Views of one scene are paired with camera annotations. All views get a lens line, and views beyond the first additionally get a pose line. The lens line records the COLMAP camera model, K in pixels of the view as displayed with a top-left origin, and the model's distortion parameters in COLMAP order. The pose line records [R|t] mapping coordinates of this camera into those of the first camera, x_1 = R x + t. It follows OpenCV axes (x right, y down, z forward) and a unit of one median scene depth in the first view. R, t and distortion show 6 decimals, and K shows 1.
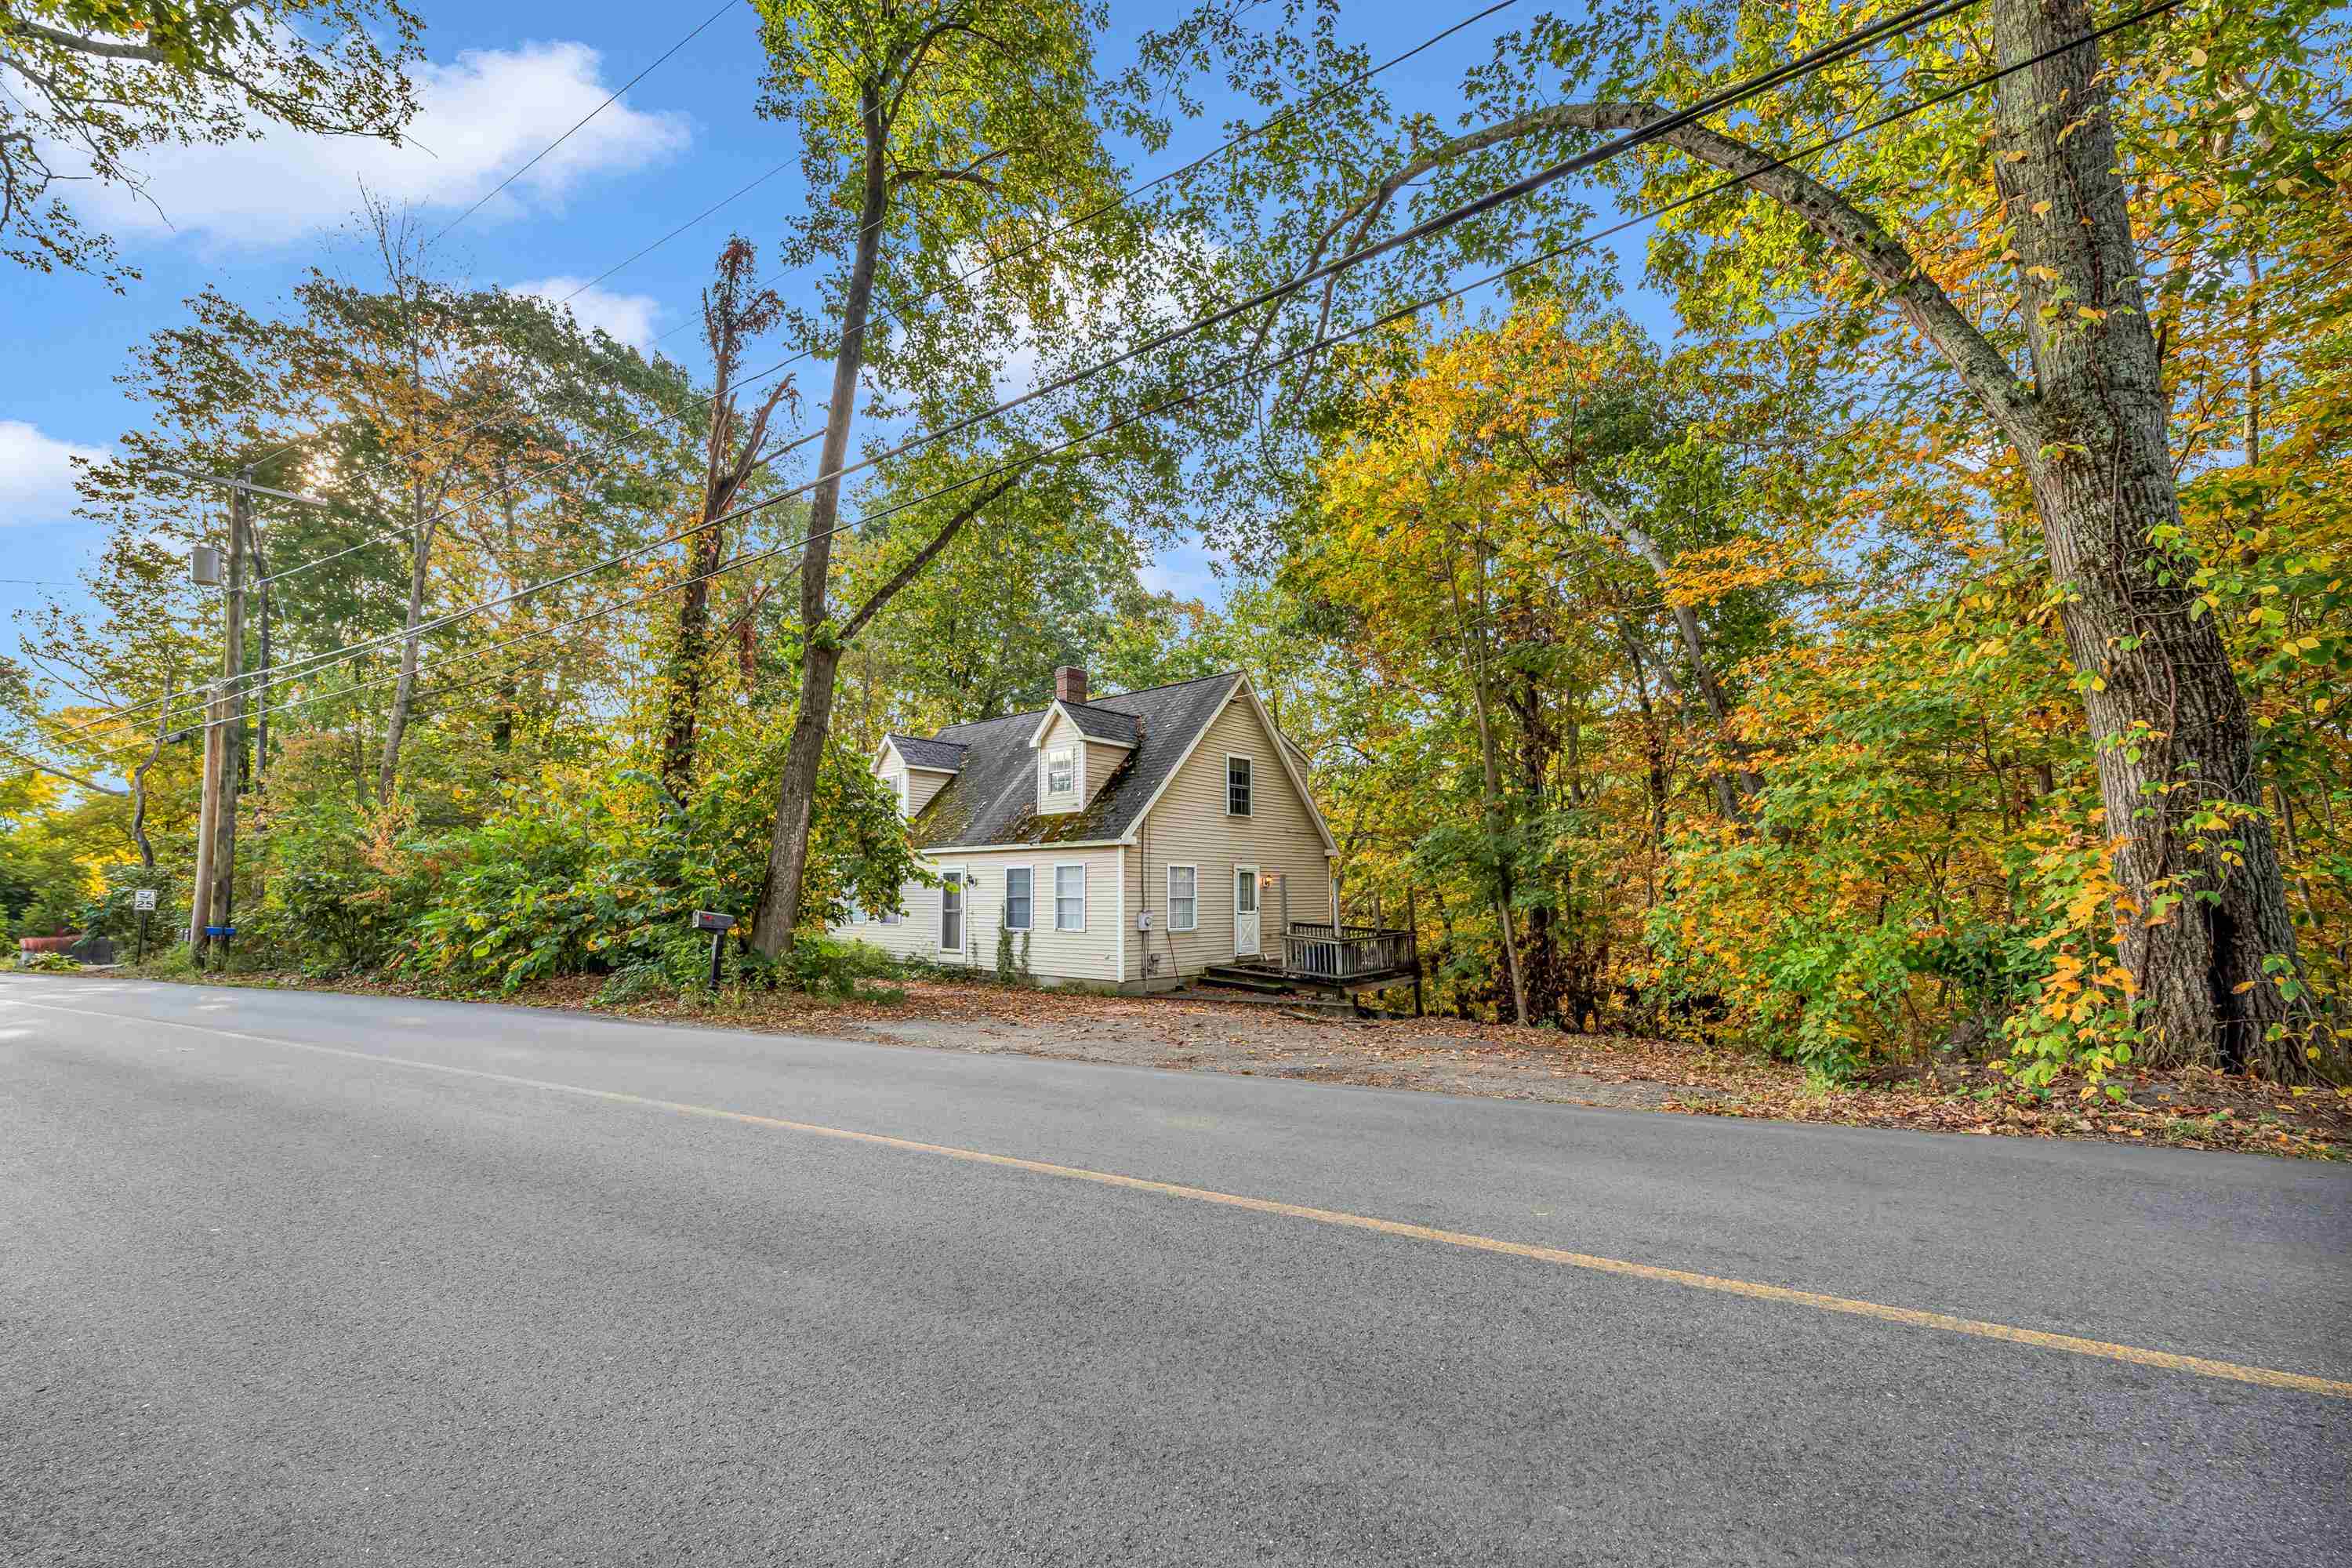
lens RADIAL K [[1081.2, 0, 1163.7], [0, 1081.2, 702.0], [0, 0, 1]] dist [0.003424, -0.000300]
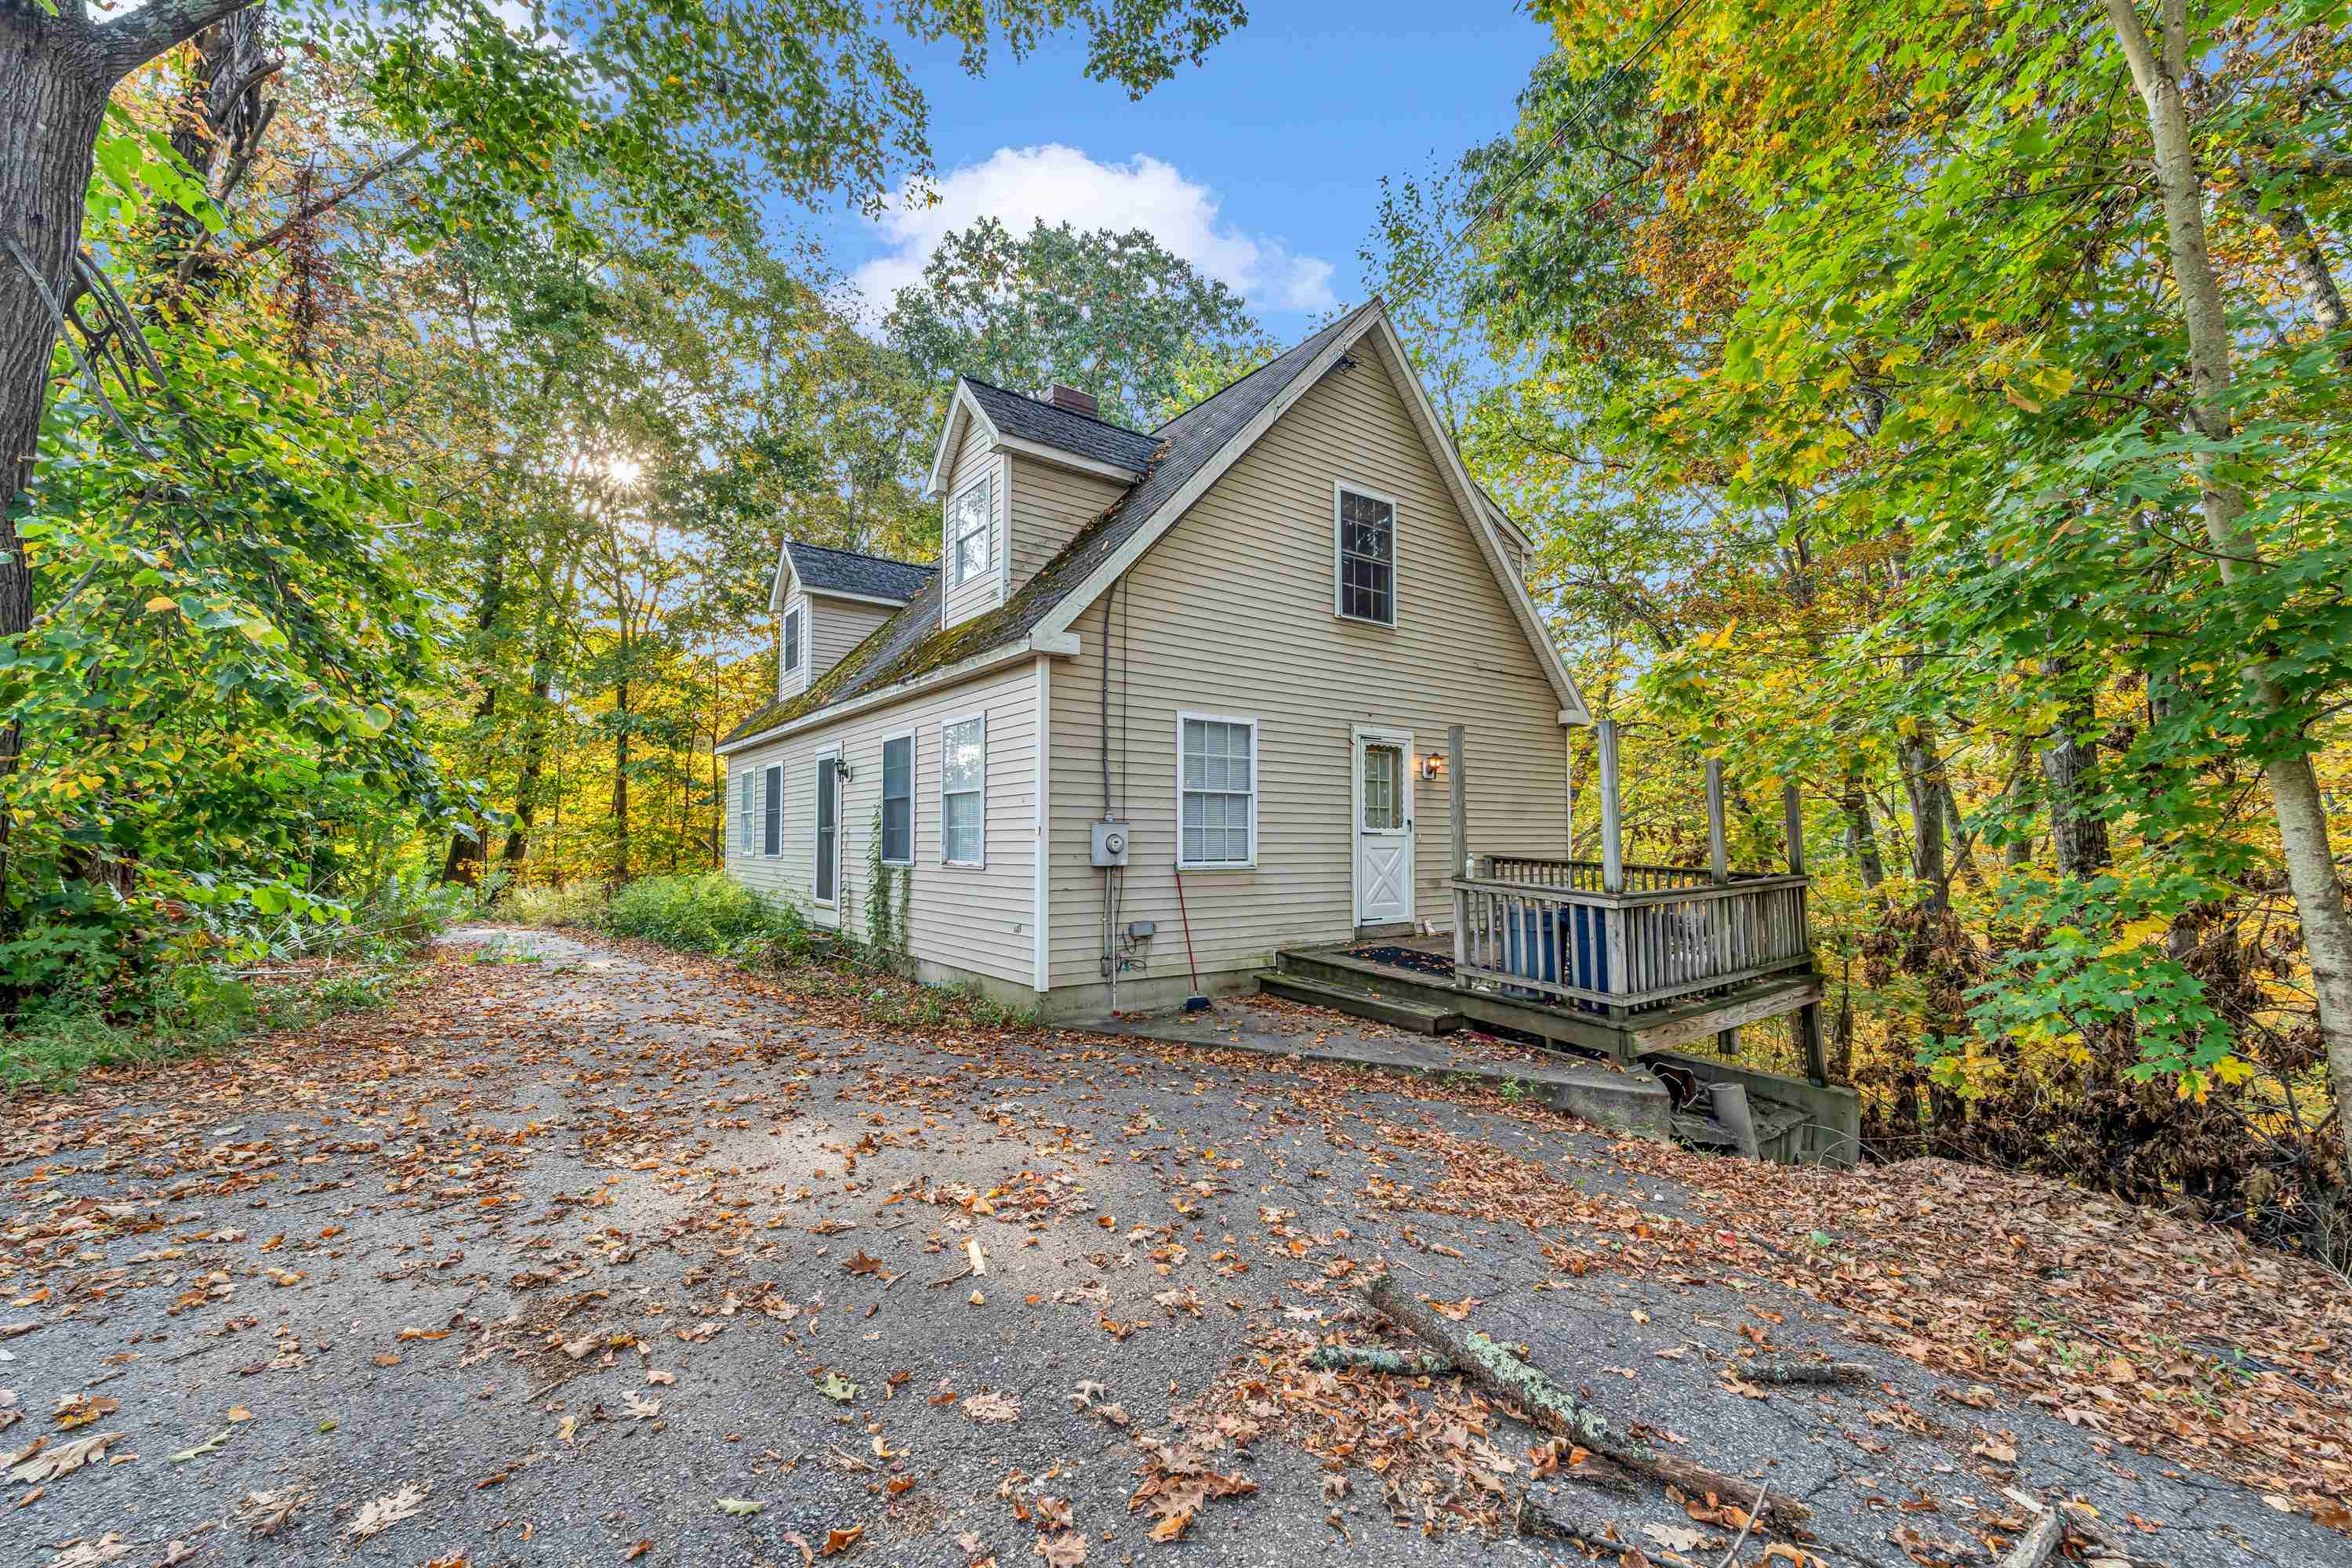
lens RADIAL K [[976.0, 0, 1192.4], [0, 976.0, 673.4], [0, 0, 1]] dist [-0.000990, -0.000025]
pose [[0.979398, -0.031404, -0.199481, 0.085029], [0.031643, 0.999497, -0.001987, 0.131154], [0.199444, -0.004366, 0.979900, 0.602402]]
